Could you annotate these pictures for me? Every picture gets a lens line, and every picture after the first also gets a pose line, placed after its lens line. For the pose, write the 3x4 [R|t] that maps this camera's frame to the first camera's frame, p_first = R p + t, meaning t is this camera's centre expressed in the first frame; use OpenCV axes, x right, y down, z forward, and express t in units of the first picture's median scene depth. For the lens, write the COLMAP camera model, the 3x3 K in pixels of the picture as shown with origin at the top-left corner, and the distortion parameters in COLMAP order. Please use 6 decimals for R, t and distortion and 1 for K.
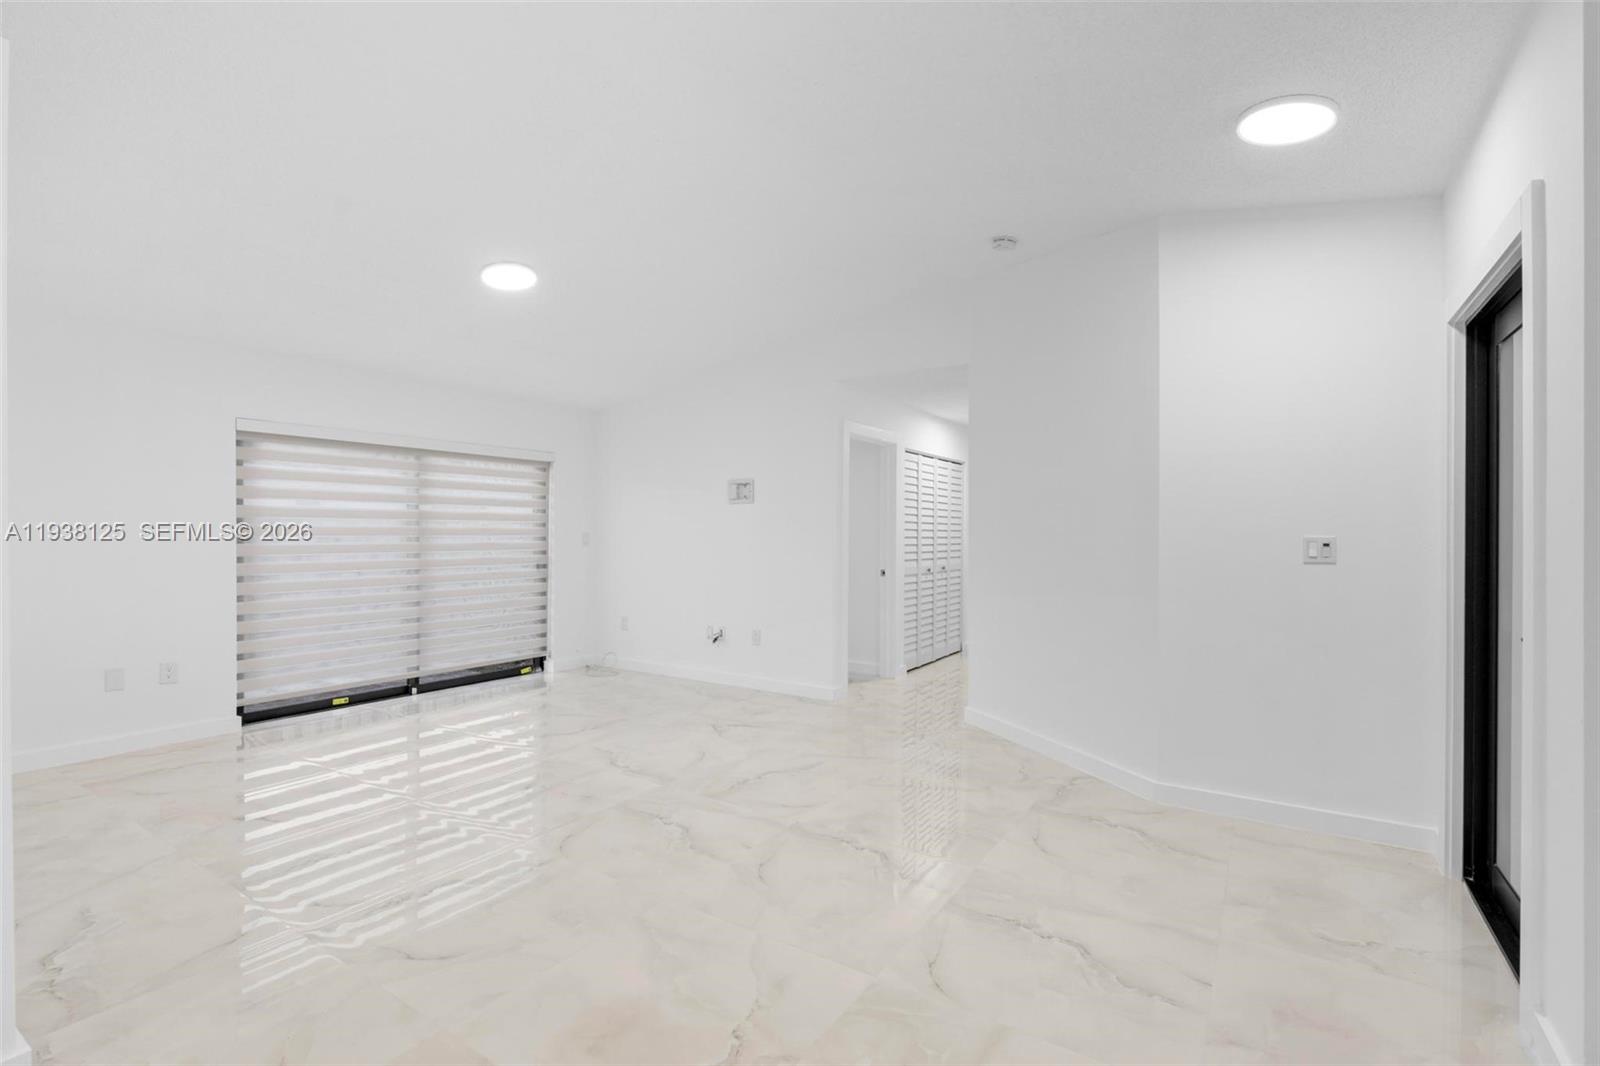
lens RADIAL K [[723.2, 0, 800.0], [0, 723.2, 533.0], [0, 0, 1]] dist [0.000018, 0.000348]
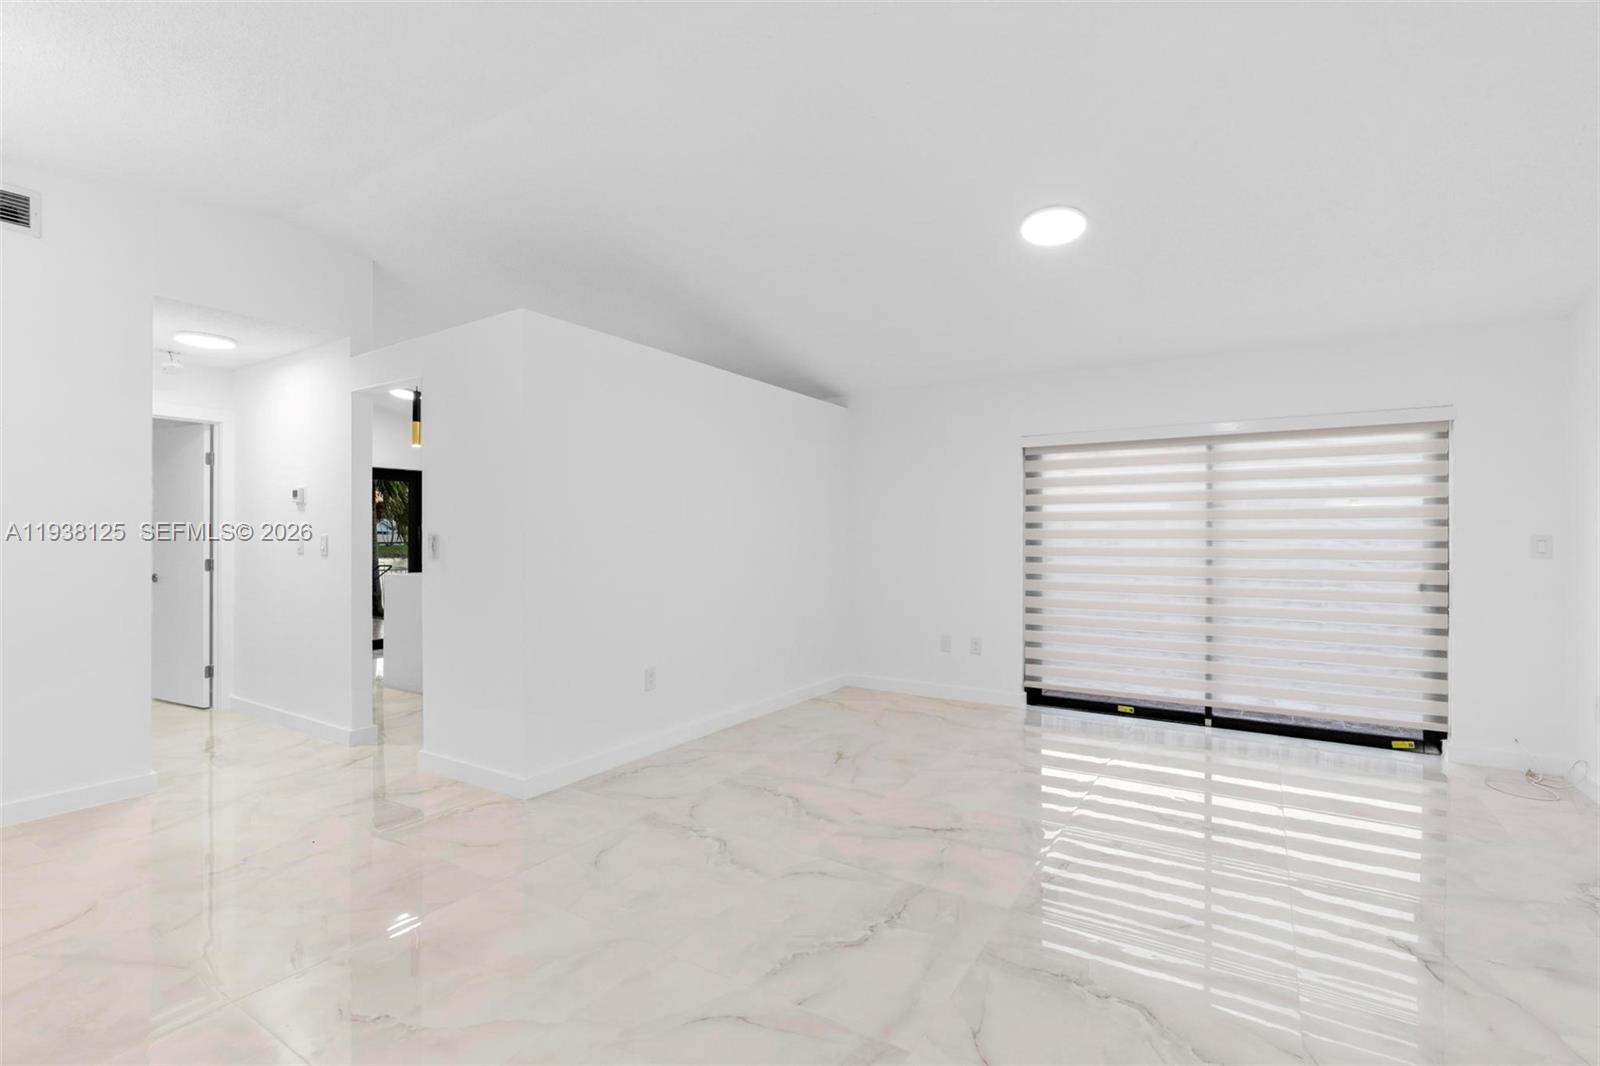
lens RADIAL K [[732.1, 0, 800.0], [0, 732.1, 533.0], [0, 0, 1]] dist [-0.008172, -0.000385]
pose [[0.021215, -0.006655, -0.999753, 0.318242], [0.000147, 0.999978, -0.006653, 0.002355], [0.999775, -0.000006, 0.021215, 0.515101]]
